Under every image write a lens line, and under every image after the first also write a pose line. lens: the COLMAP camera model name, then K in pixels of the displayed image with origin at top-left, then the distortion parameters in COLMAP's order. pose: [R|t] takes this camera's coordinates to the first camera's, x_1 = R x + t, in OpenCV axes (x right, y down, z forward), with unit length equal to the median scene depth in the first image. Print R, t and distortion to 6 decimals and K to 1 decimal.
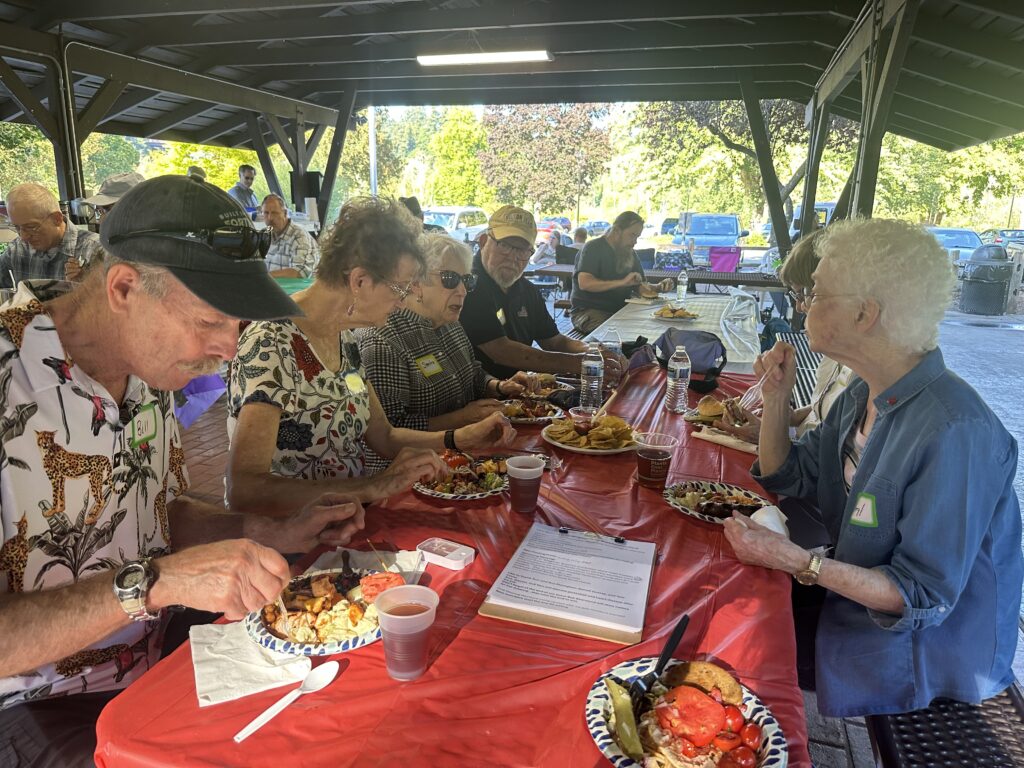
lens RADIAL K [[721.7, 0, 510.7], [0, 721.7, 387.6], [0, 0, 1]] dist [-0.050920, -0.001269]
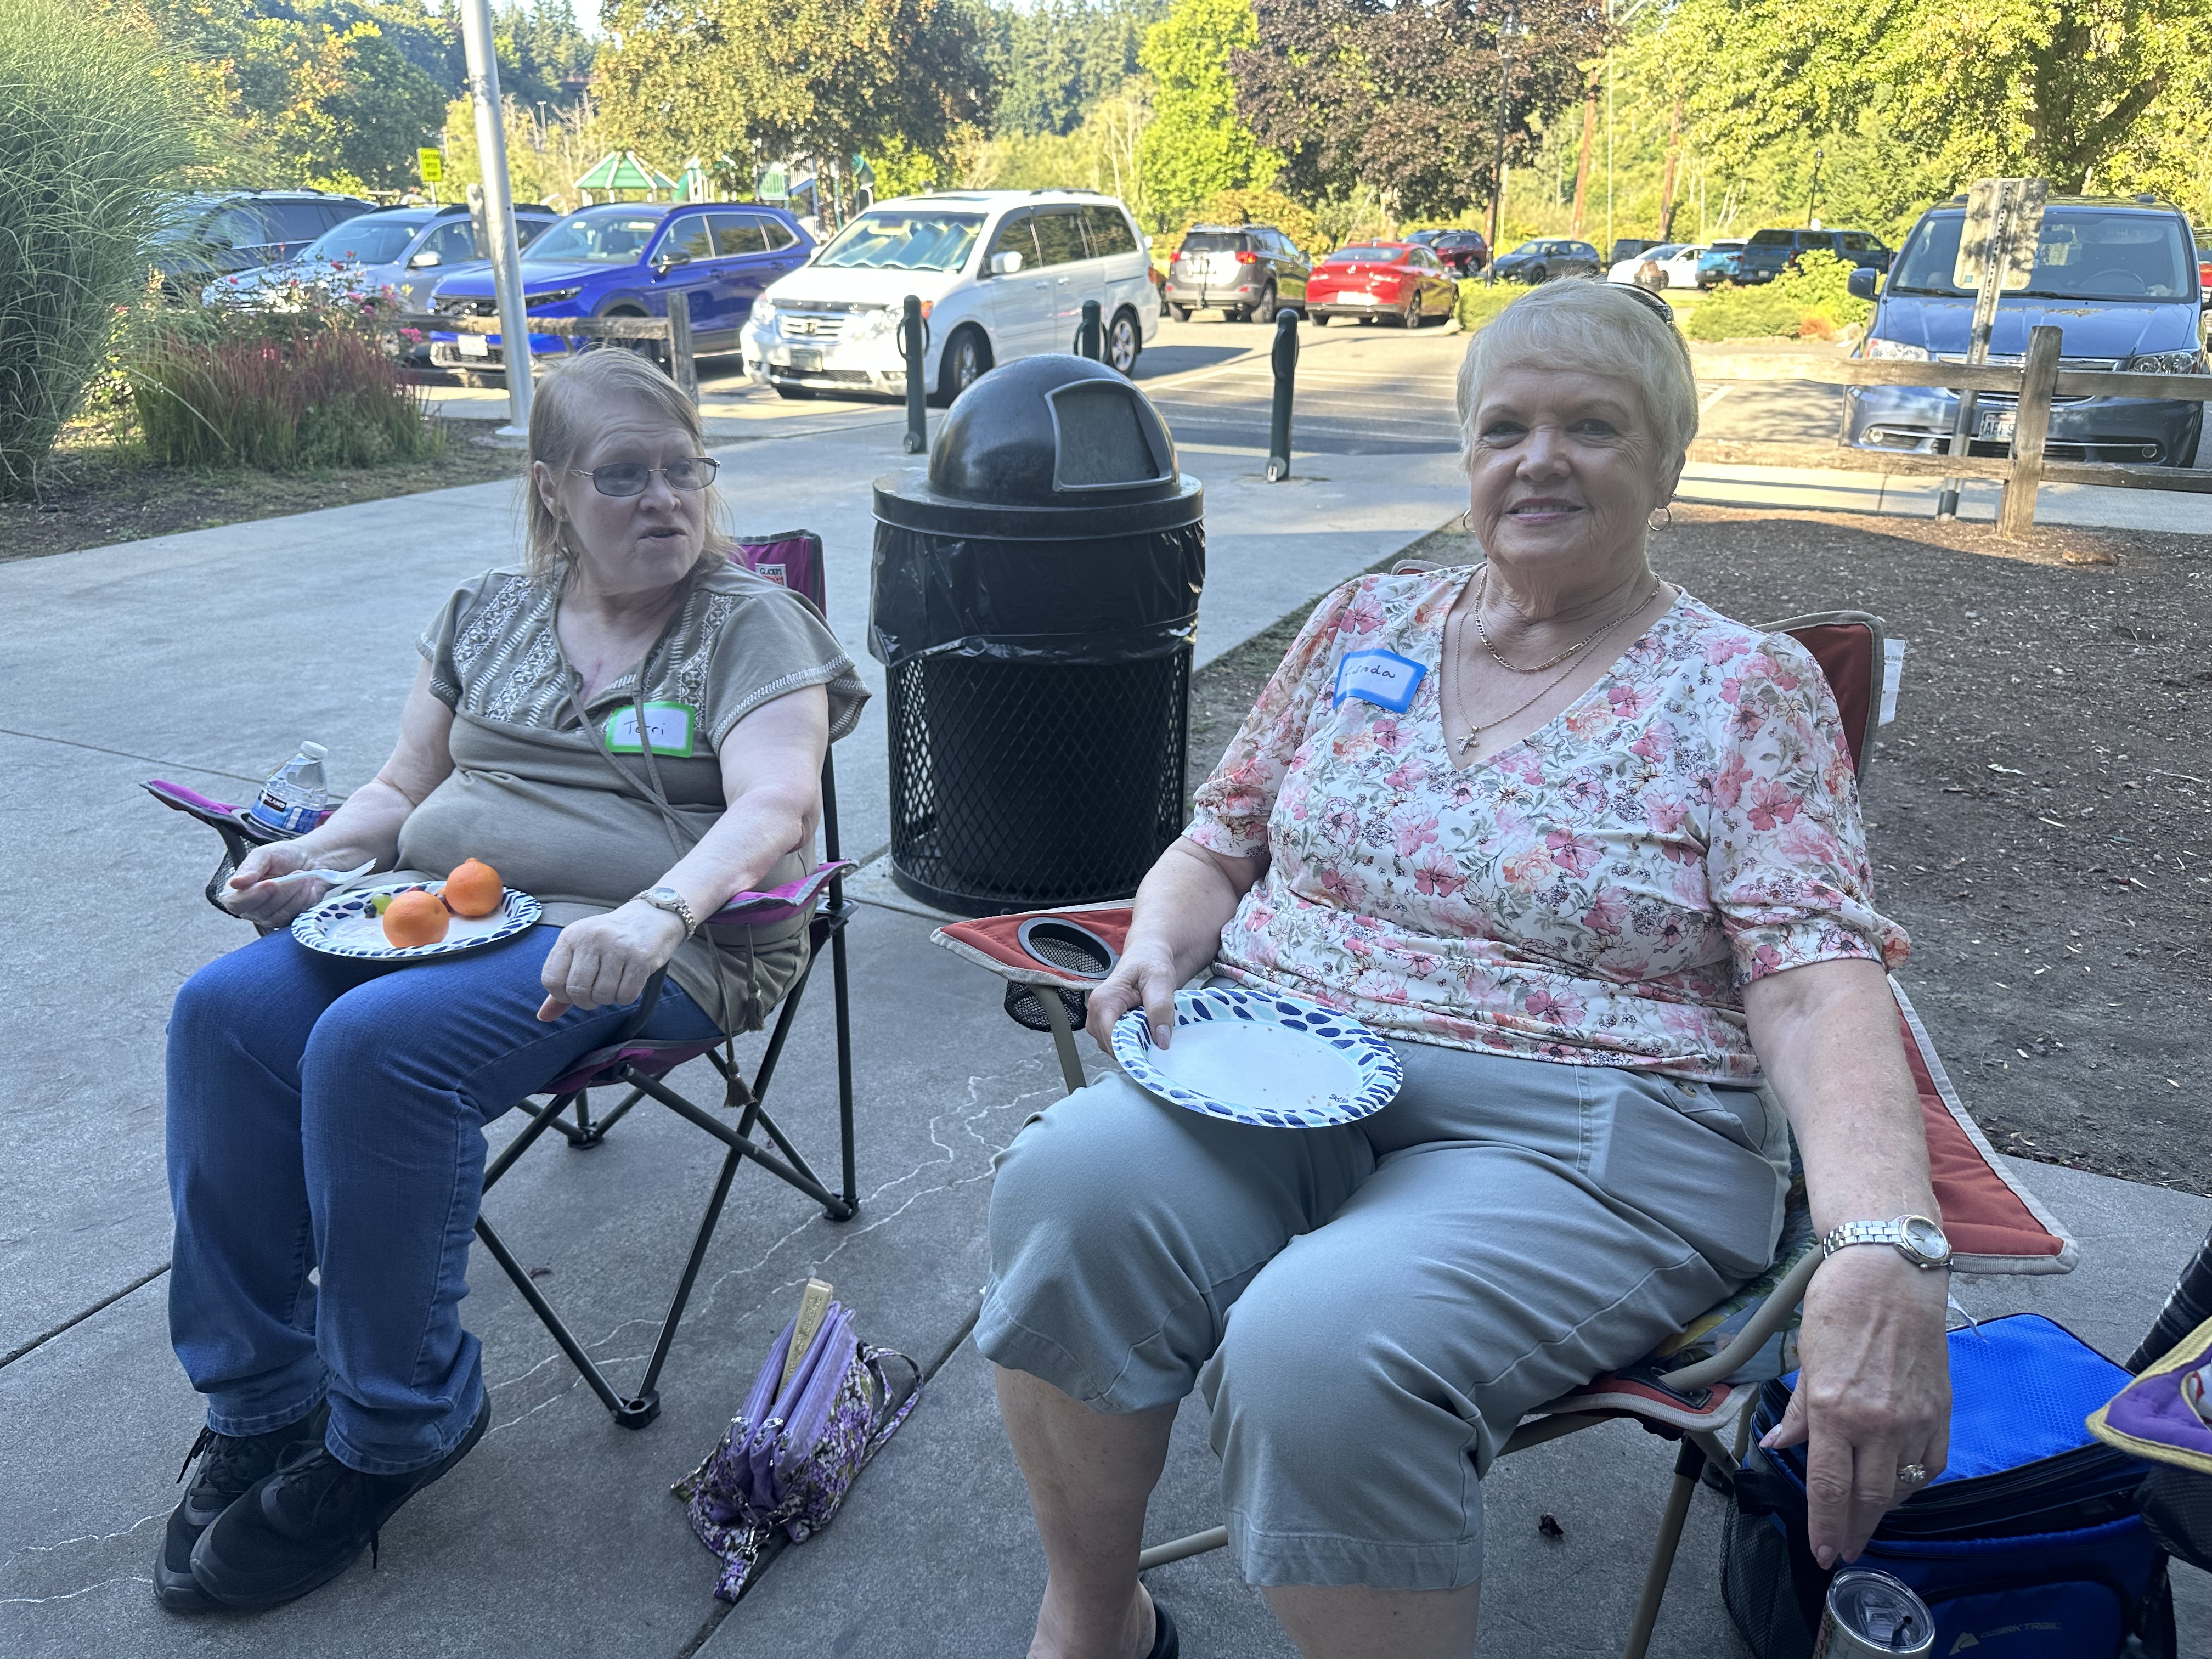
lens RADIAL K [[1558.9, 0, 1100.9], [0, 1558.9, 816.9], [0, 0, 1]] dist [-0.050920, -0.001269]
pose [[0.987332, 0.038858, -0.153836, 0.025194], [-0.019329, 0.991783, 0.126464, -0.040835], [0.157486, -0.121888, 0.979970, 0.181544]]
